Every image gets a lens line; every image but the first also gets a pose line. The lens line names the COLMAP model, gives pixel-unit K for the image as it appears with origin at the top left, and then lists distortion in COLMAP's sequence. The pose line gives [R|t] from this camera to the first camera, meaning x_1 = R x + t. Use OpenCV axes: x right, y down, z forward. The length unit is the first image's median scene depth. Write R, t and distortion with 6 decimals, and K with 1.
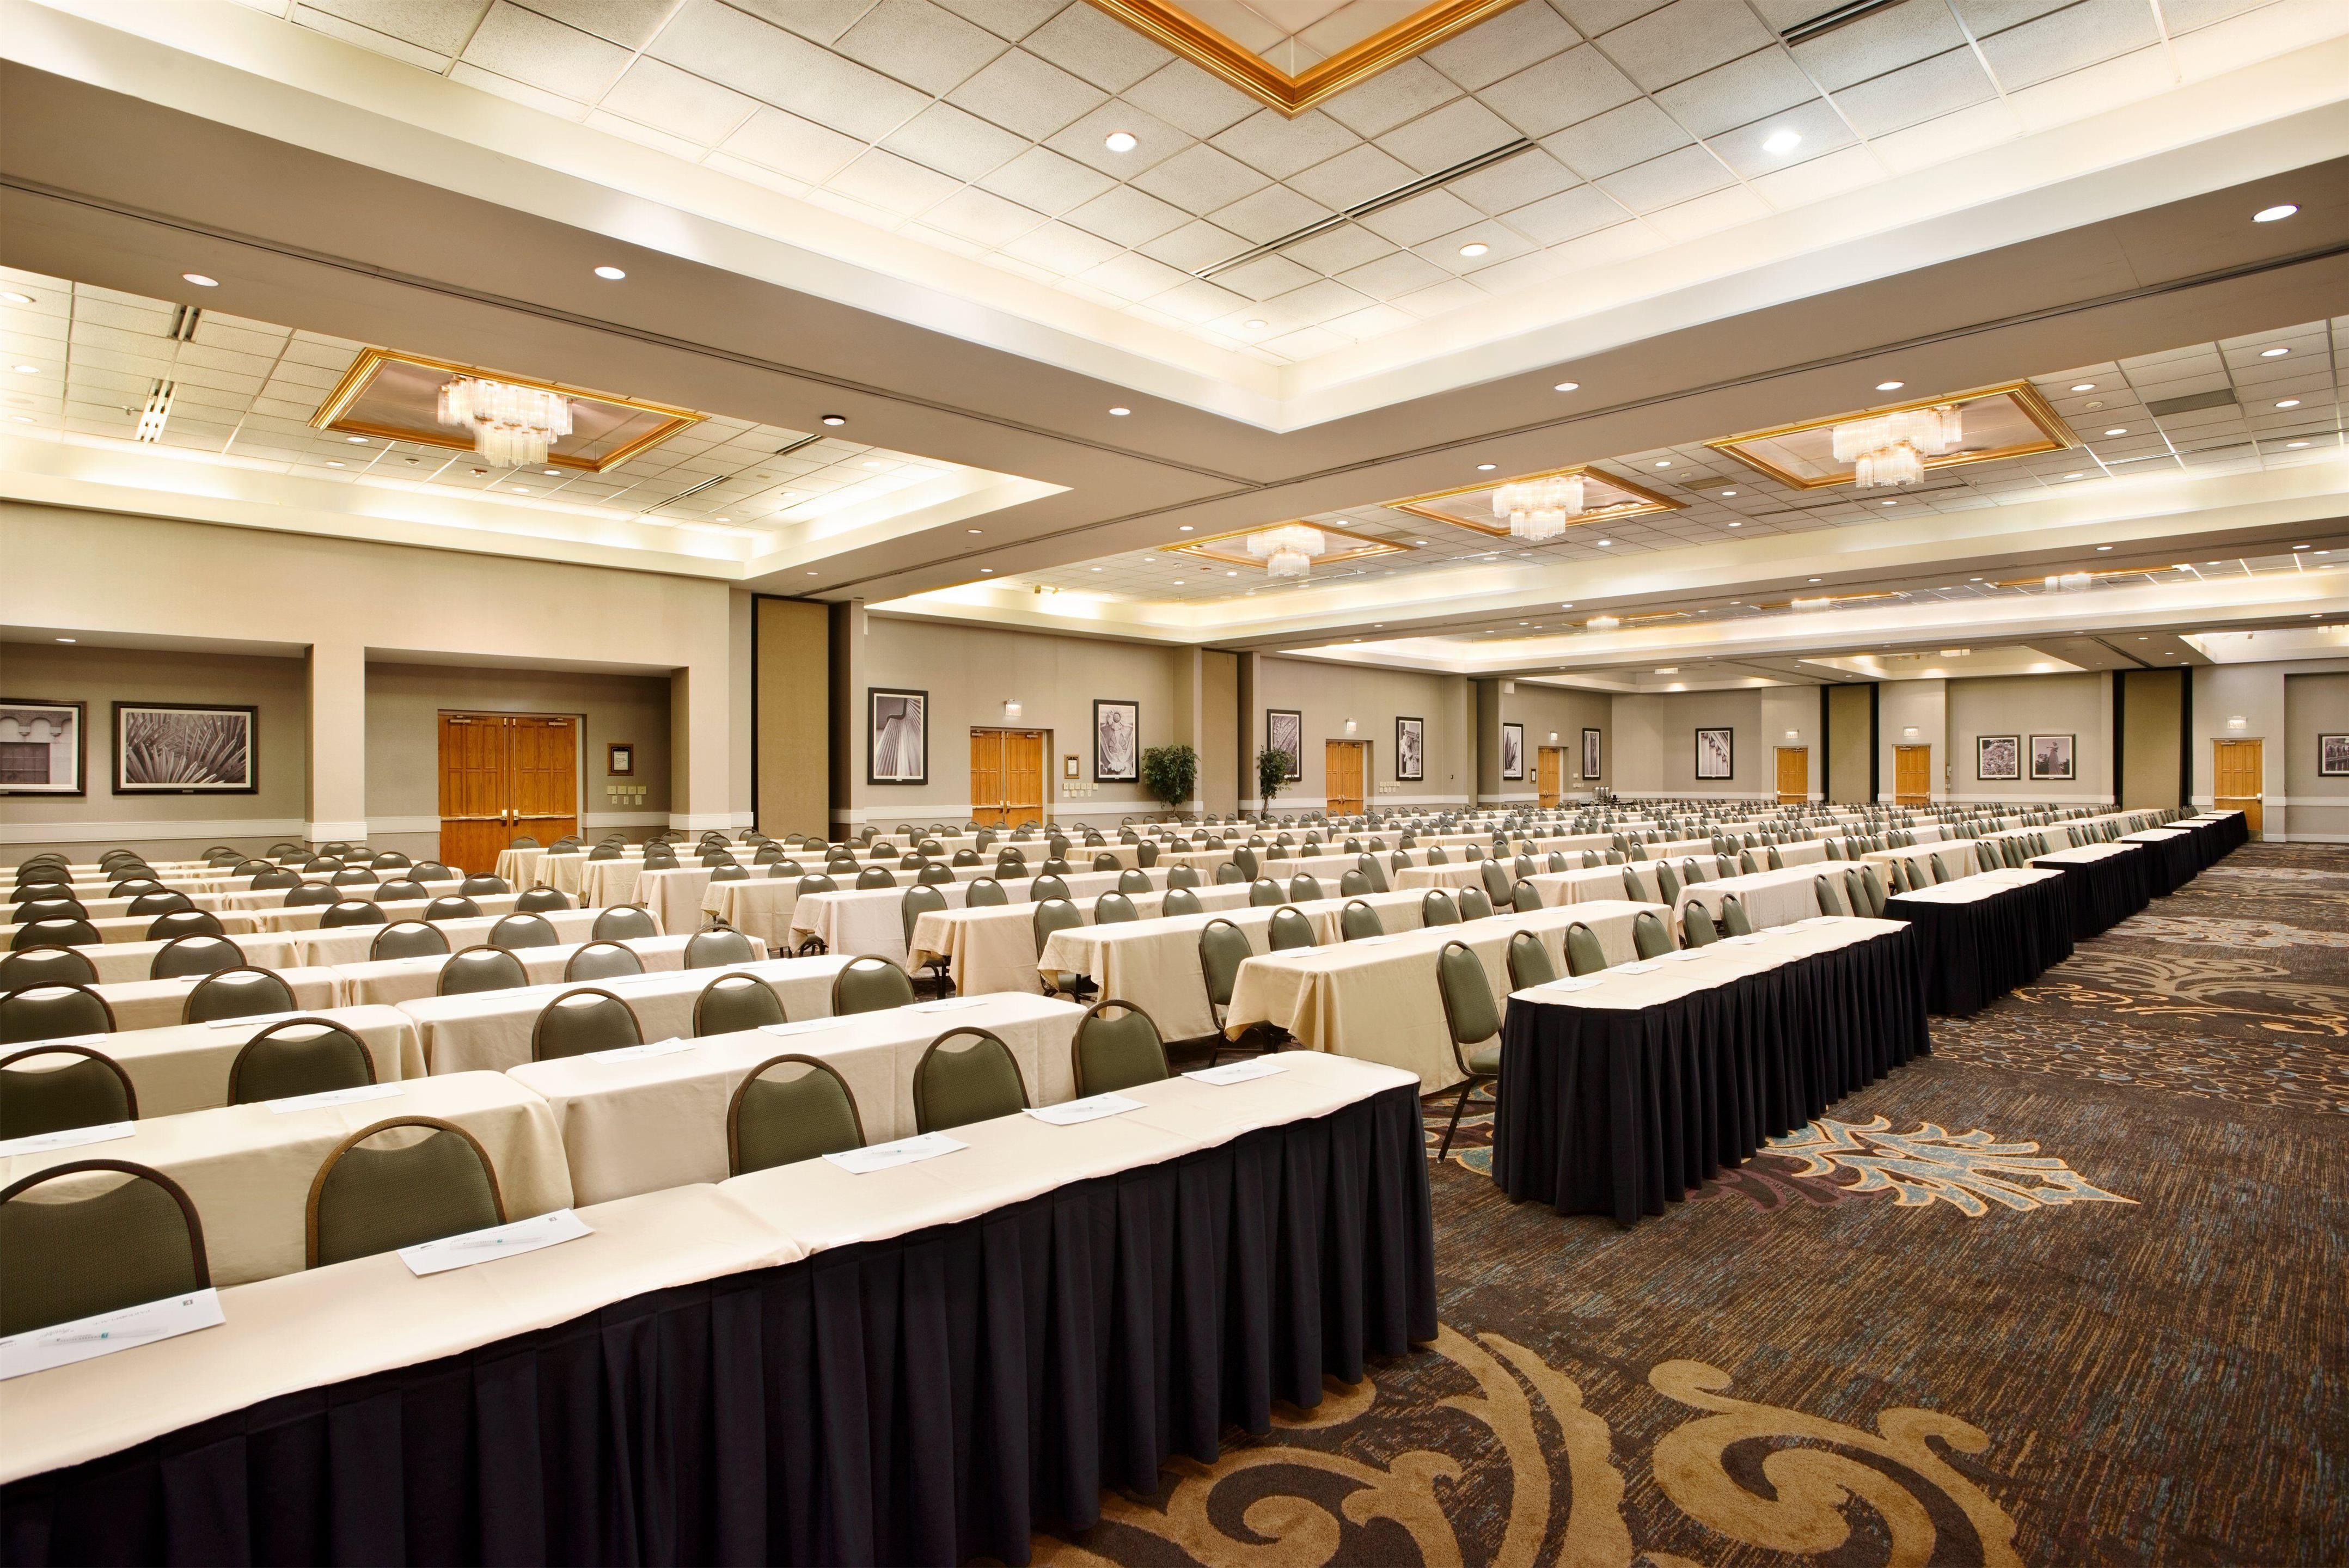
lens RADIAL K [[1186.2, 0, 1146.2], [0, 1186.2, 779.5], [0, 0, 1]] dist [-0.004578, -0.000920]
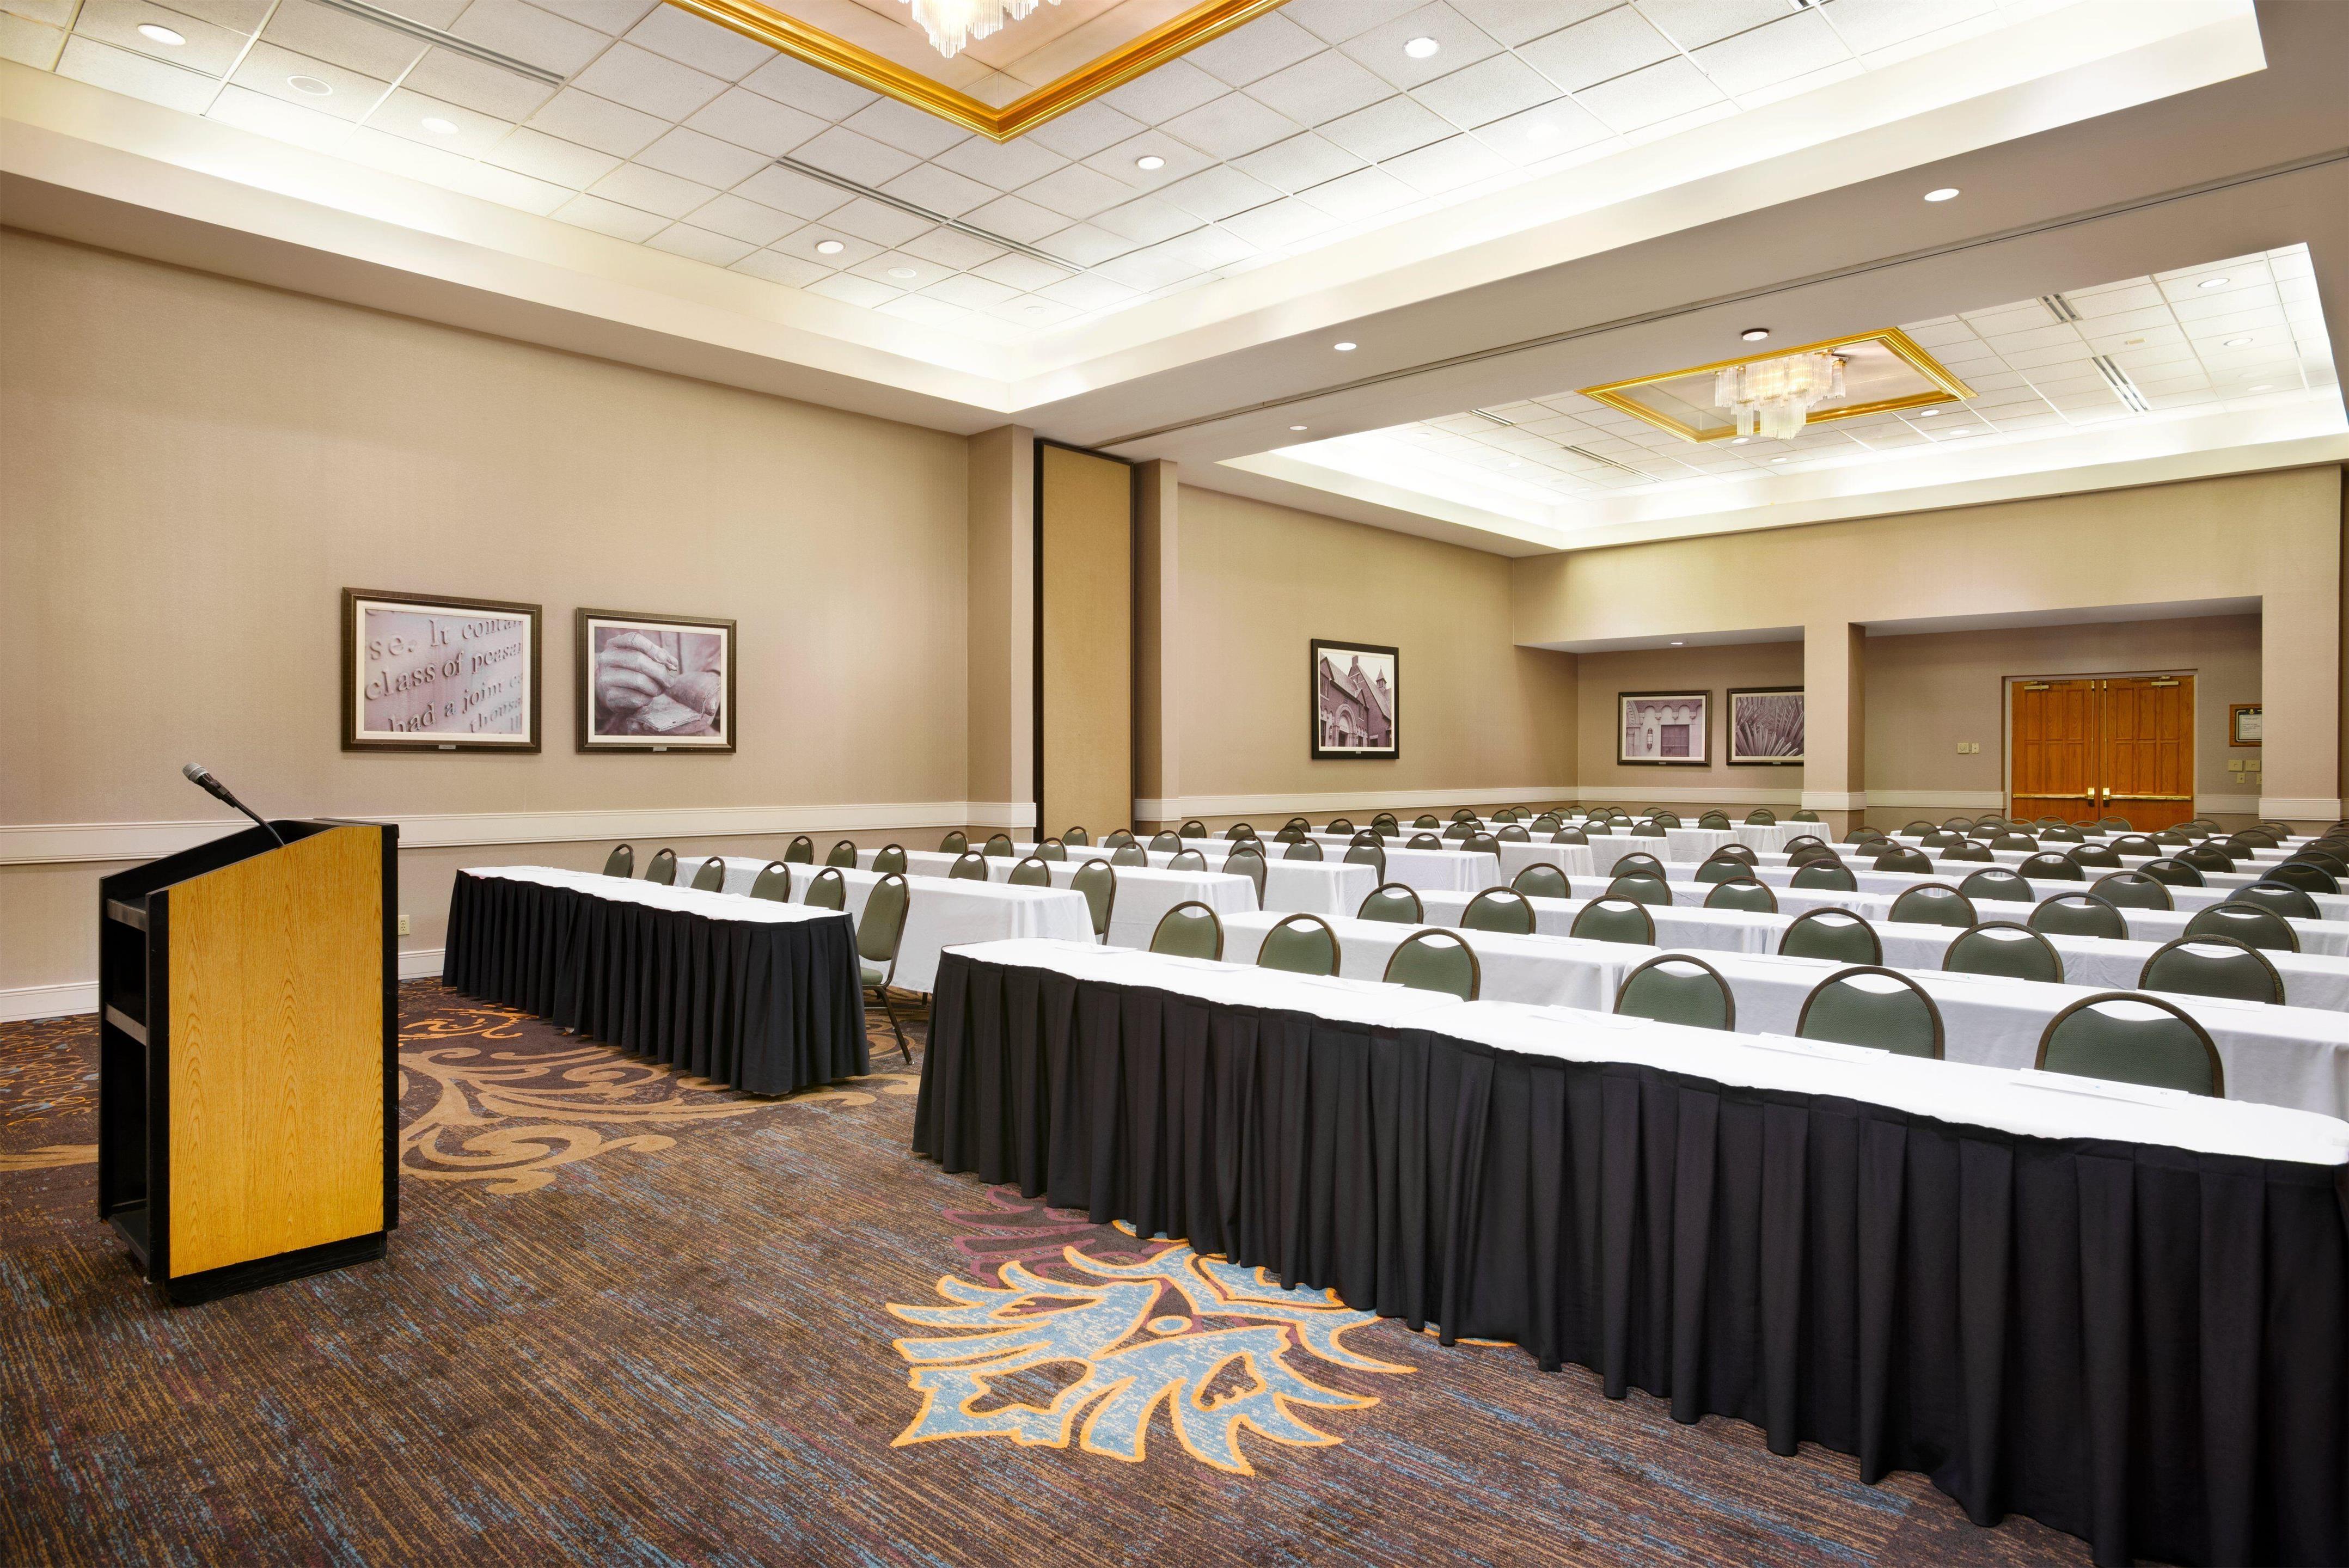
lens RADIAL K [[1328.9, 0, 1174.5], [0, 1328.9, 784.0], [0, 0, 1]] dist [-0.026529, -0.000237]
pose [[0.050241, 0.015130, -0.998623, 1.268137], [-0.003161, 0.999883, 0.014990, 0.036819], [0.998732, 0.002403, 0.050283, 0.958570]]
